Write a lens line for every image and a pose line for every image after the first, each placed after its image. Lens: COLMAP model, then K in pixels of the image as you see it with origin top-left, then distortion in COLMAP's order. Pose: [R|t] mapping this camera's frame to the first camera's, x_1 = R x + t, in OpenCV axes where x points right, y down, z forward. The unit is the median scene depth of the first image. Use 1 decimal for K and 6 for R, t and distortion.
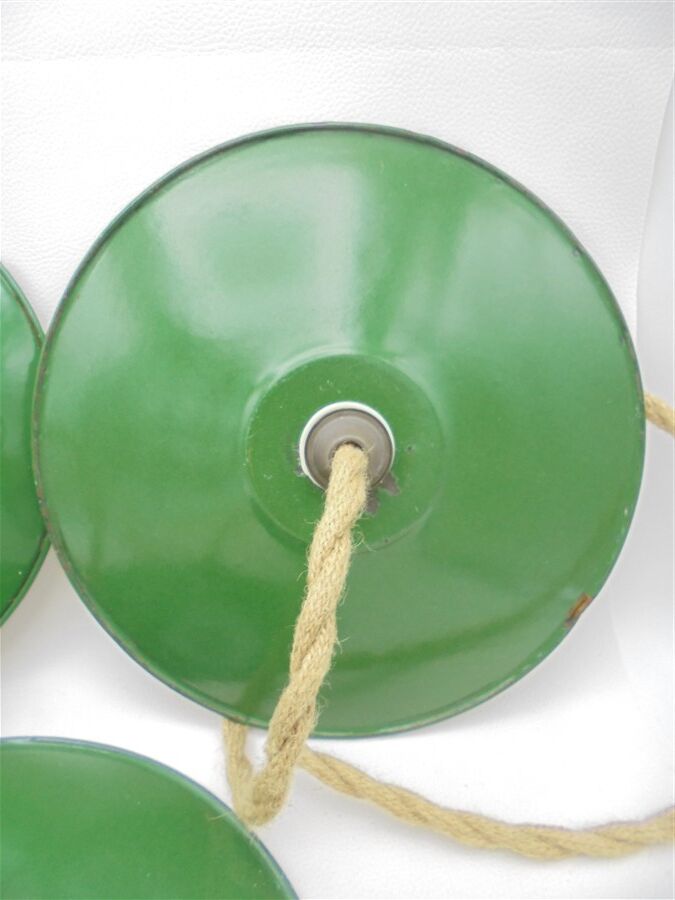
lens RADIAL K [[682.2, 0, 335.1], [0, 682.2, 451.7], [0, 0, 1]] dist [-0.087976, 0.054200]
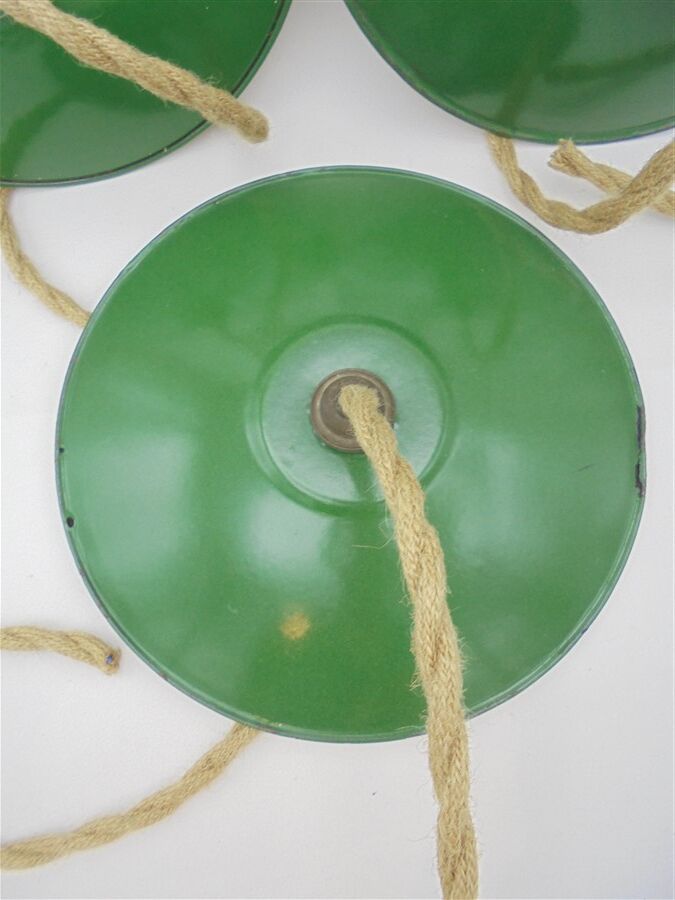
lens RADIAL K [[682.2, 0, 333.9], [0, 682.2, 444.7], [0, 0, 1]] dist [-0.087976, 0.054200]
pose [[0.995868, -0.090274, -0.009904, -0.511330], [0.062261, 0.599268, 0.798124, -0.199241], [-0.066115, -0.795442, 0.602412, -0.029051]]
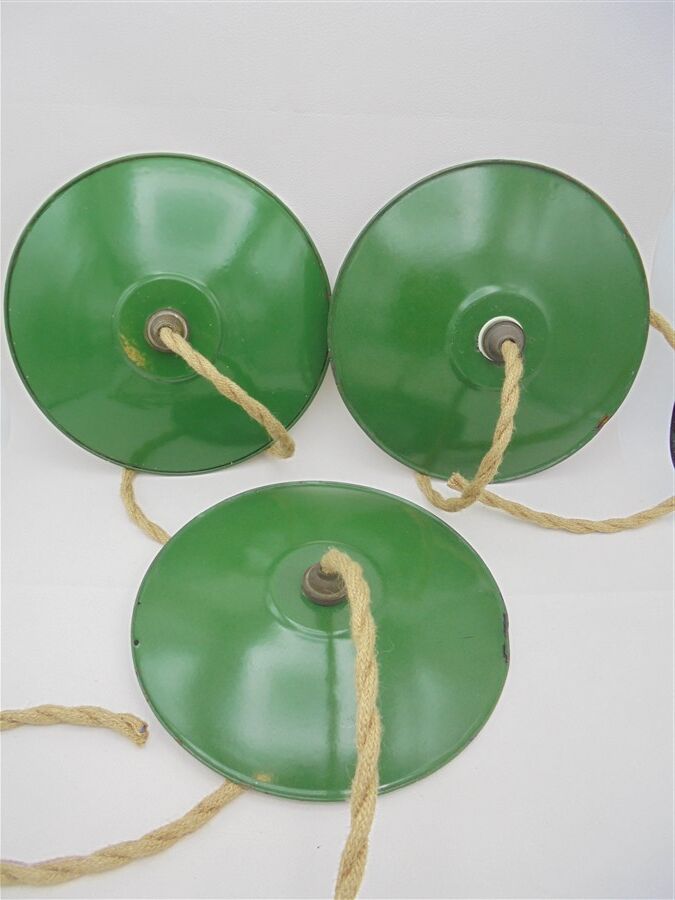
lens RADIAL K [[767.2, 0, 337.3], [0, 767.2, 442.6], [0, 0, 1]] dist [-0.073414, 0.000049]
pose [[0.998547, 0.024385, 0.048065, -0.567928], [-0.035274, 0.969952, 0.240726, -0.233543], [-0.040750, -0.242072, 0.969402, -1.238382]]
